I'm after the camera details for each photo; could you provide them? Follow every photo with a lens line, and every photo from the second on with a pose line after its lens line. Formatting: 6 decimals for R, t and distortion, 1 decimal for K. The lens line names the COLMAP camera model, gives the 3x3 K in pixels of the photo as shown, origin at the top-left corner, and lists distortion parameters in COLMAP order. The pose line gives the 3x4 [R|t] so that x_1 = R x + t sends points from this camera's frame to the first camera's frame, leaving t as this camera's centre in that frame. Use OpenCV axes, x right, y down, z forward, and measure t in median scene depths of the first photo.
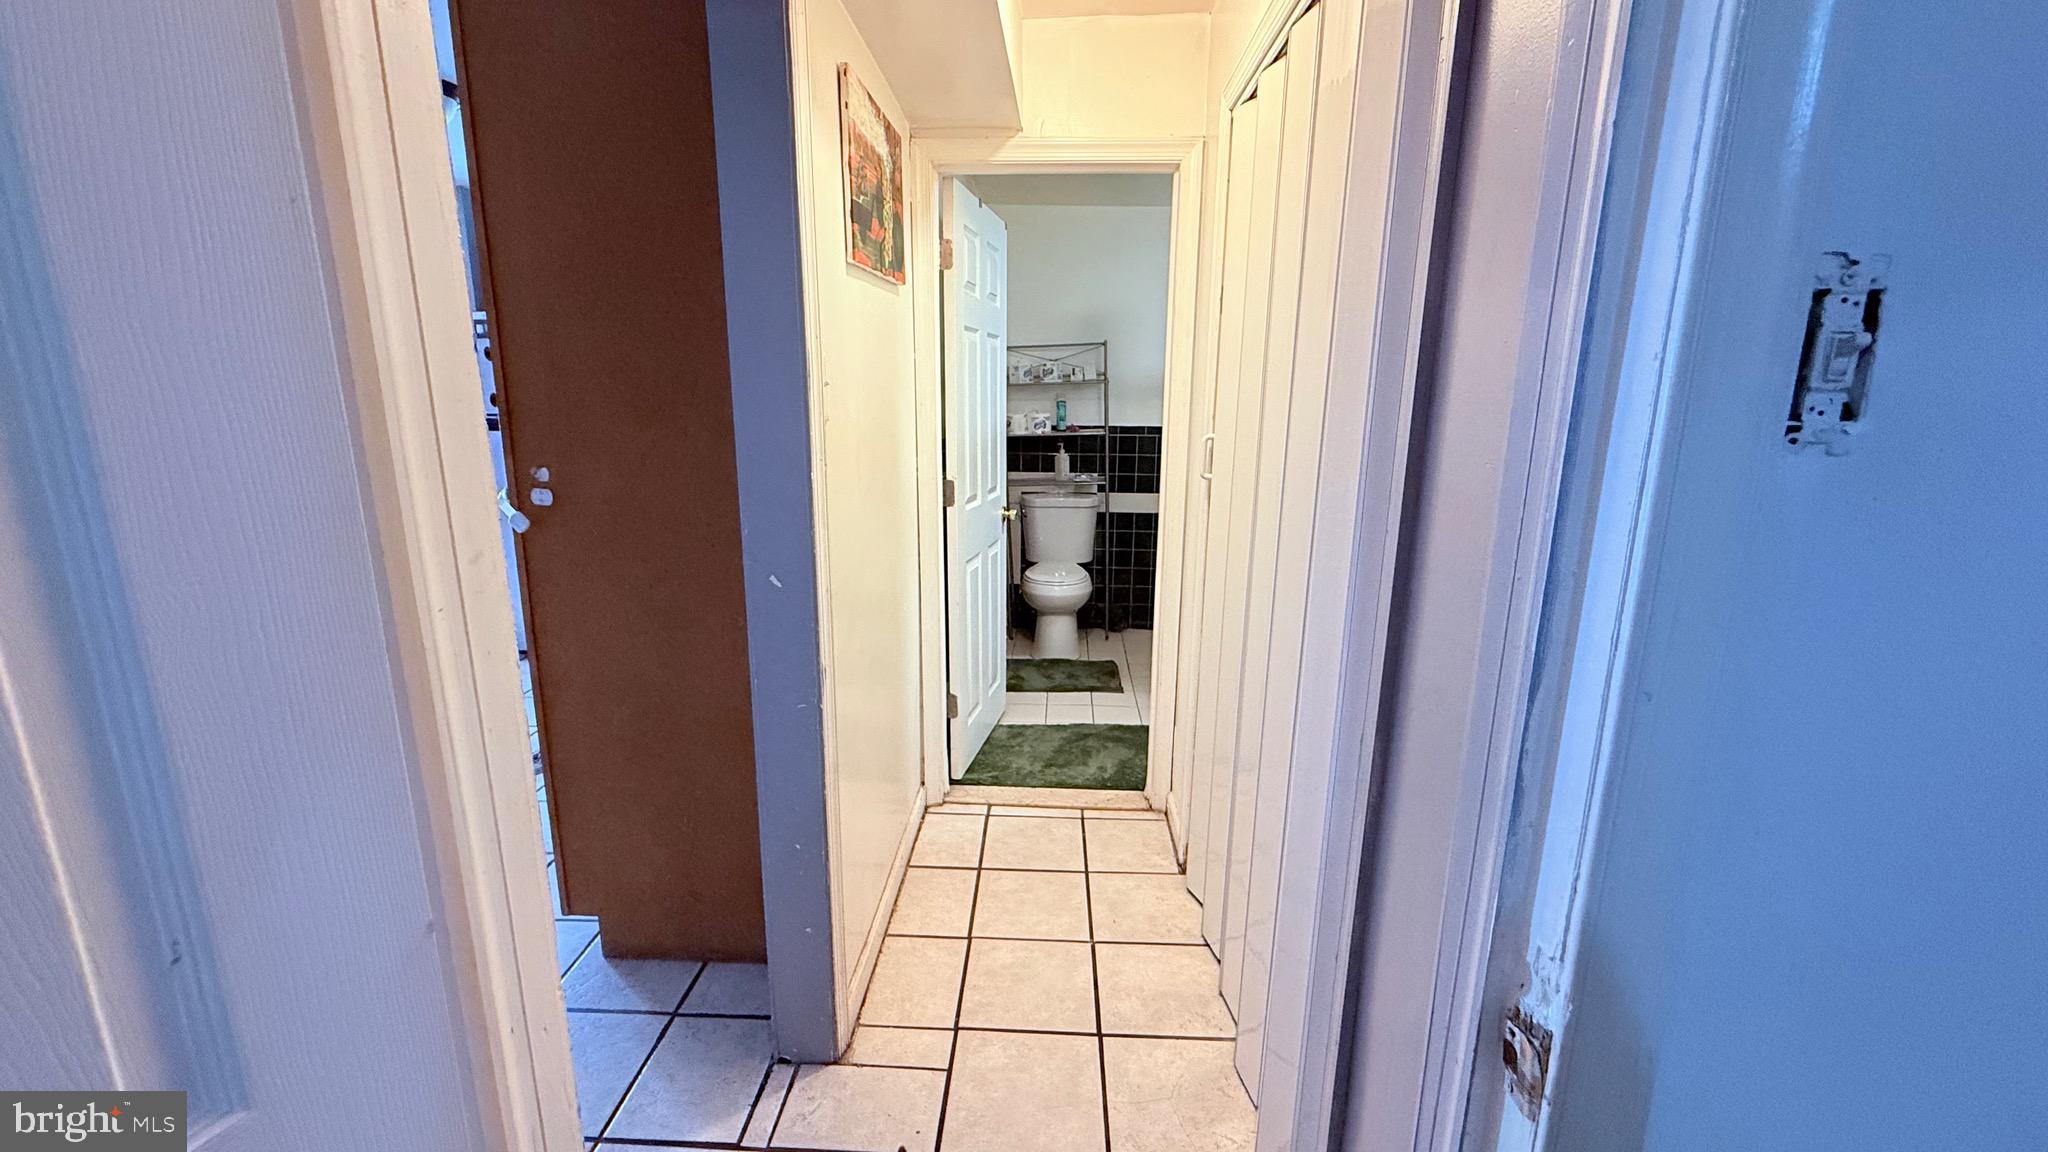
lens RADIAL K [[817.0, 0, 1023.2], [0, 817.0, 579.3], [0, 0, 1]] dist [-0.000211, 0.000390]
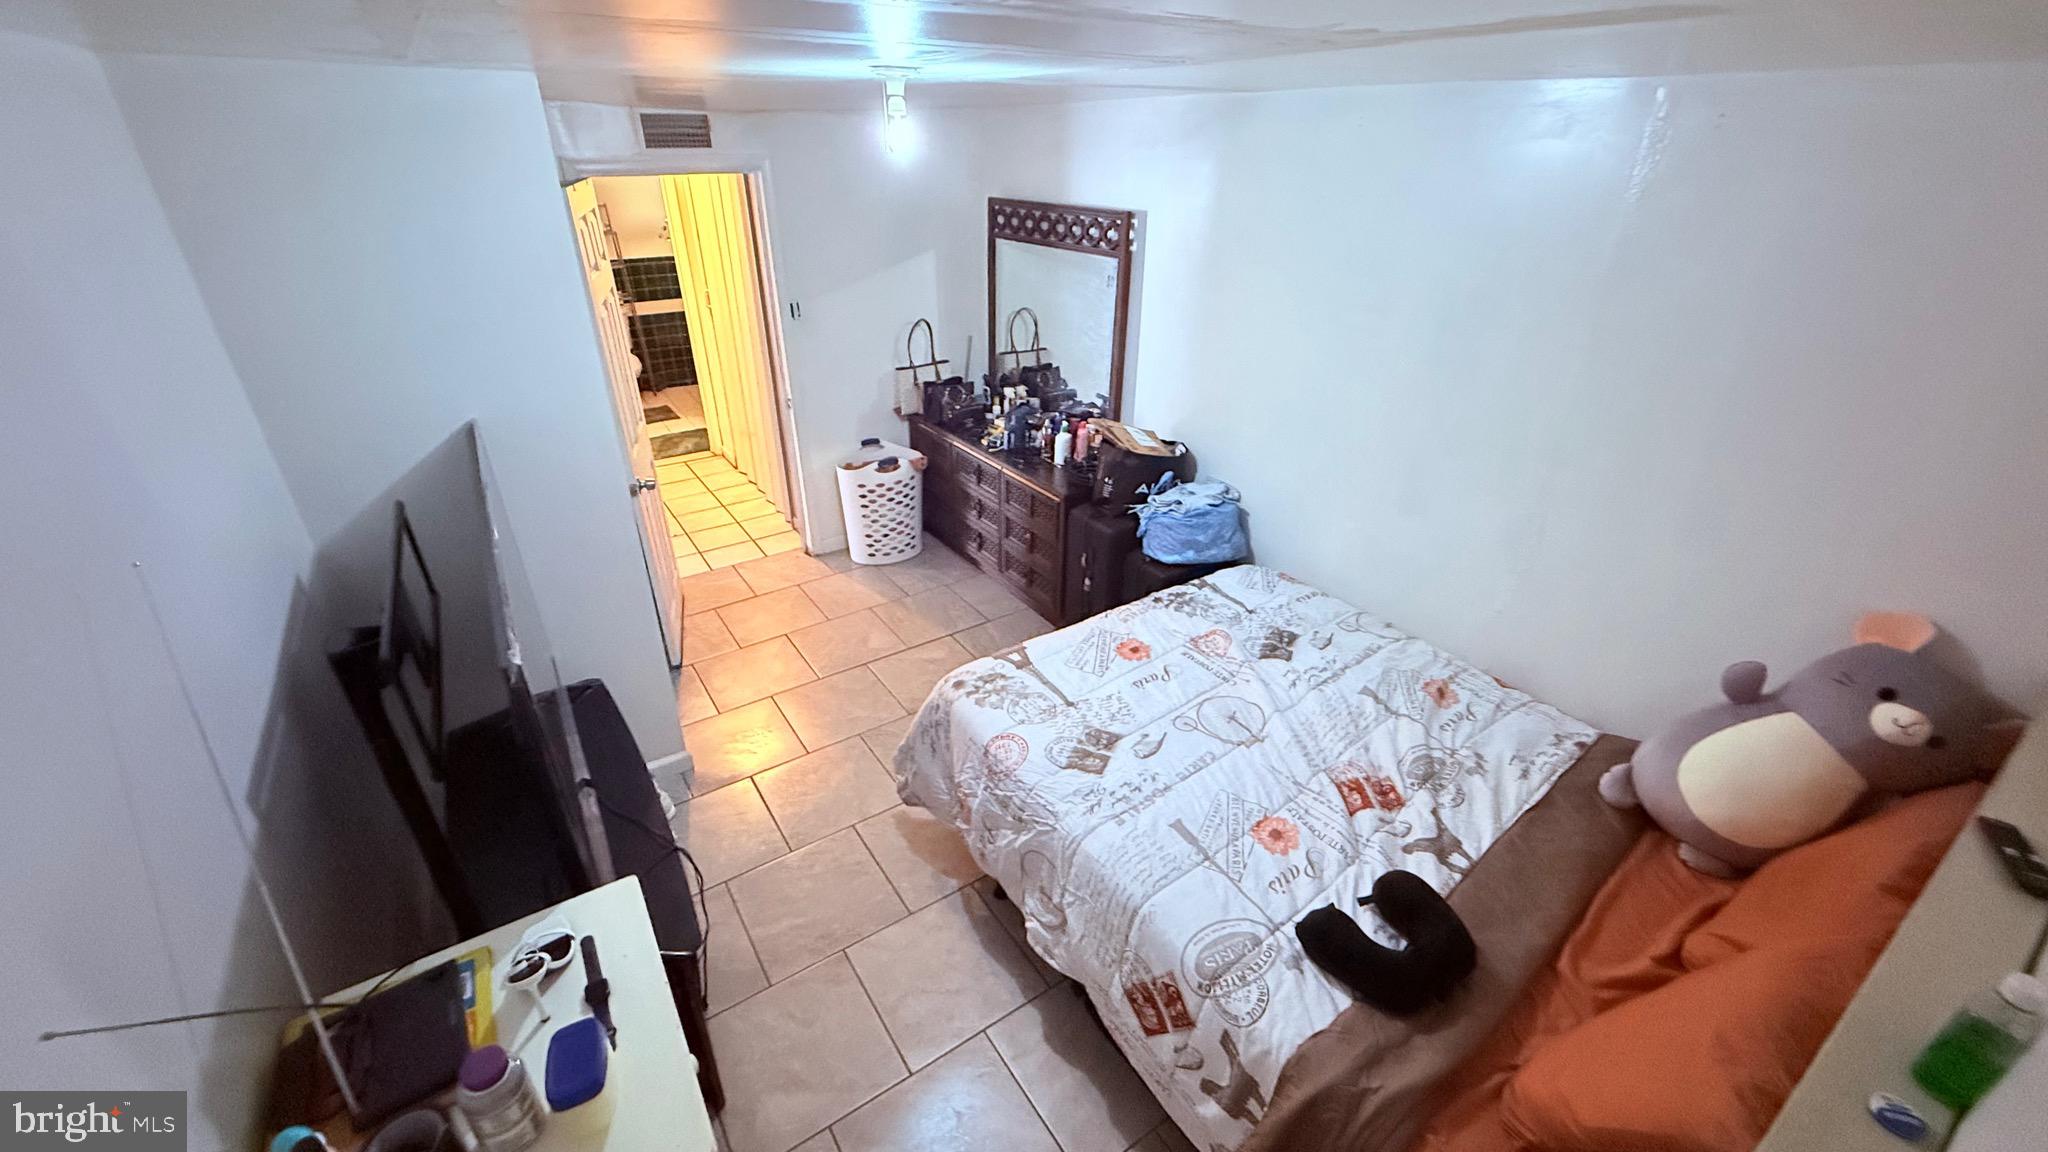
lens RADIAL K [[817.0, 0, 1024.6], [0, 817.0, 586.6], [0, 0, 1]] dist [-0.000211, 0.000390]
pose [[0.813649, -0.271162, 0.514244, -0.320754], [0.128995, 0.946717, 0.295106, 0.059850], [-0.566865, -0.173777, 0.805273, -1.053504]]
